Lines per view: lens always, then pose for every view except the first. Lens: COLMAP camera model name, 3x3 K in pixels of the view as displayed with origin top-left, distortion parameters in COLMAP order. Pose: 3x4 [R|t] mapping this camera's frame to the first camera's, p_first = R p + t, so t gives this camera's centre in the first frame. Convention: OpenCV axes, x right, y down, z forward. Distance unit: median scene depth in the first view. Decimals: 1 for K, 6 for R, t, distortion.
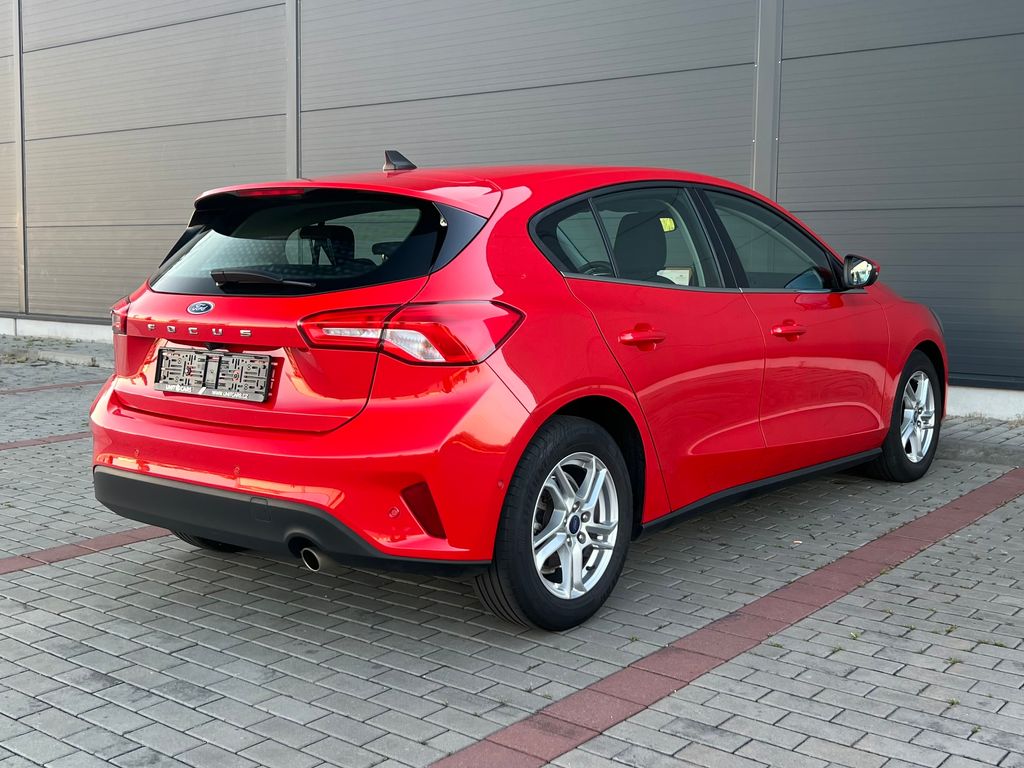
lens RADIAL K [[1163.4, 0, 512.4], [0, 1163.4, 416.1], [0, 0, 1]] dist [0.004045, 0.000000]
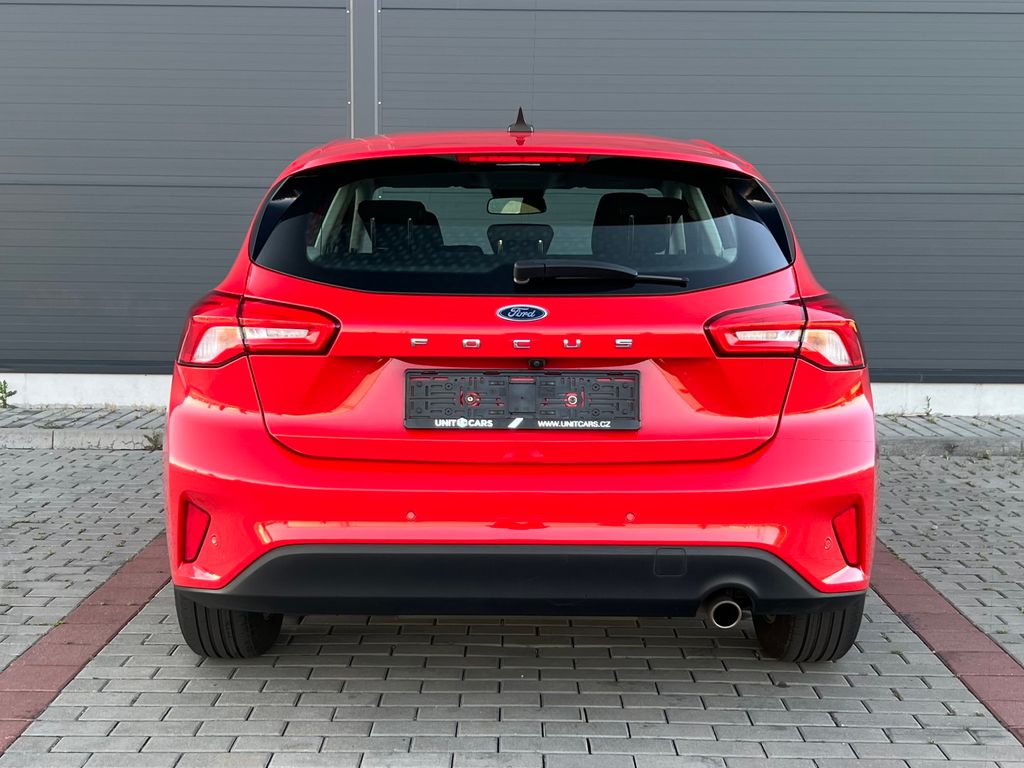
lens RADIAL K [[1460.3, 0, 437.9], [0, 1460.3, 466.3], [0, 0, 1]] dist [0.044970, 0.000000]
pose [[0.796652, -0.090655, 0.597601, -0.895324], [0.078365, 0.995835, 0.046600, -0.042799], [-0.599337, 0.009707, 0.800438, 0.275327]]
